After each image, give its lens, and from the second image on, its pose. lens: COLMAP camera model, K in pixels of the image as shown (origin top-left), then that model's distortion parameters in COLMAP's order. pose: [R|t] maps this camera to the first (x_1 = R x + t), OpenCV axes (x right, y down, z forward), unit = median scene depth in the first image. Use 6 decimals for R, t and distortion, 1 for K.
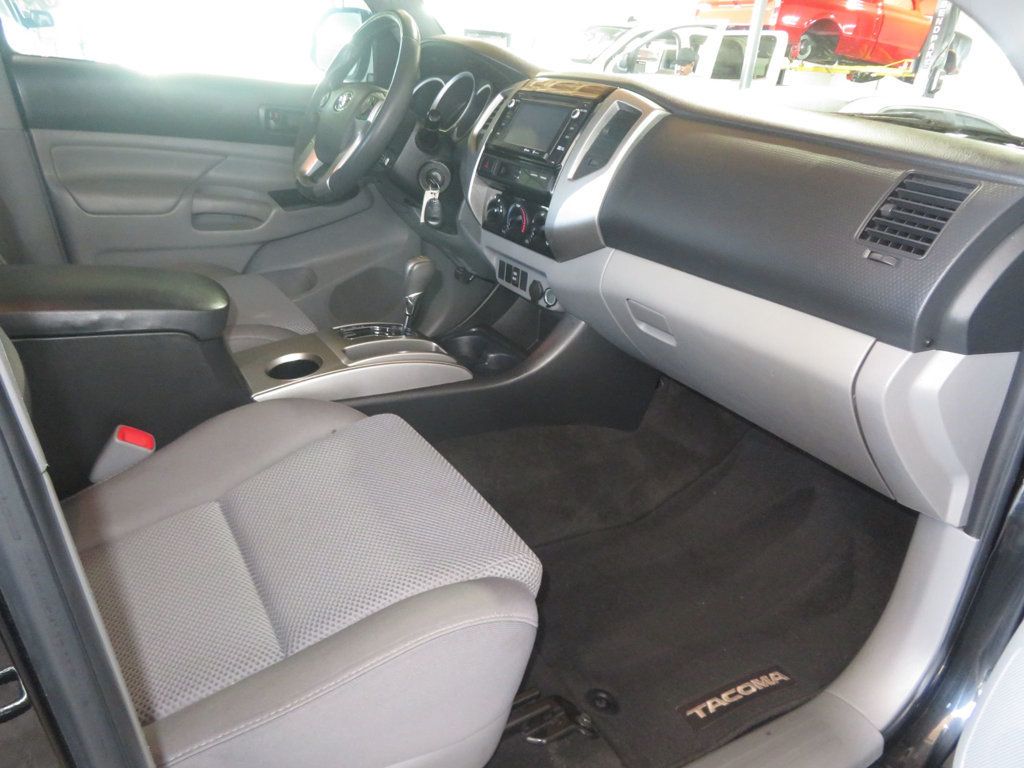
lens RADIAL K [[737.2, 0, 518.8], [0, 737.2, 380.3], [0, 0, 1]] dist [0.001339, 0.004329]
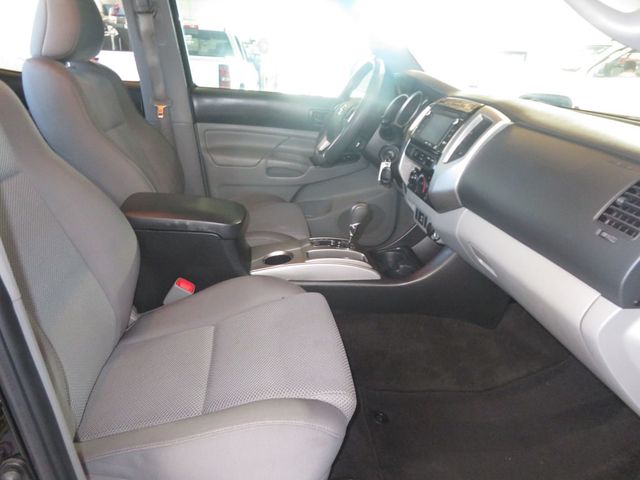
lens RADIAL K [[465.8, 0, 319.0], [0, 465.8, 241.9], [0, 0, 1]] dist [0.003145, 0.005854]
pose [[0.912848, 0.112013, -0.392634, 0.204894], [-0.134465, 0.990462, -0.030057, -0.033796], [0.385523, 0.080233, 0.919203, -0.004507]]
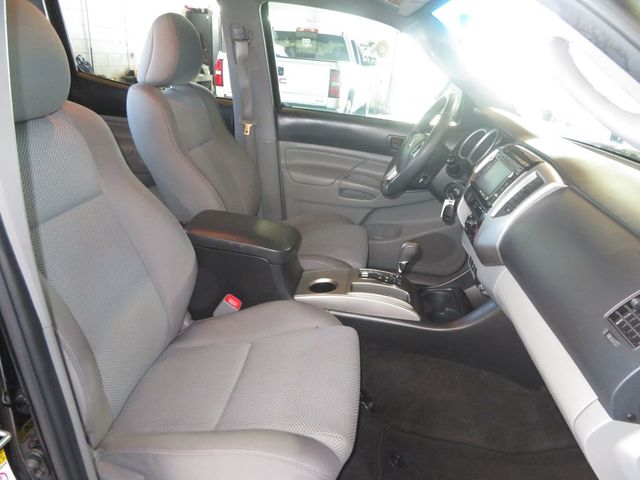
lens RADIAL K [[465.8, 0, 319.0], [0, 465.8, 241.9], [0, 0, 1]] dist [0.003145, 0.005854]
pose [[0.790705, 0.212548, -0.574115, 0.309113], [-0.251719, 0.967731, 0.011590, -0.124545], [0.558053, 0.135351, 0.818692, 0.009662]]
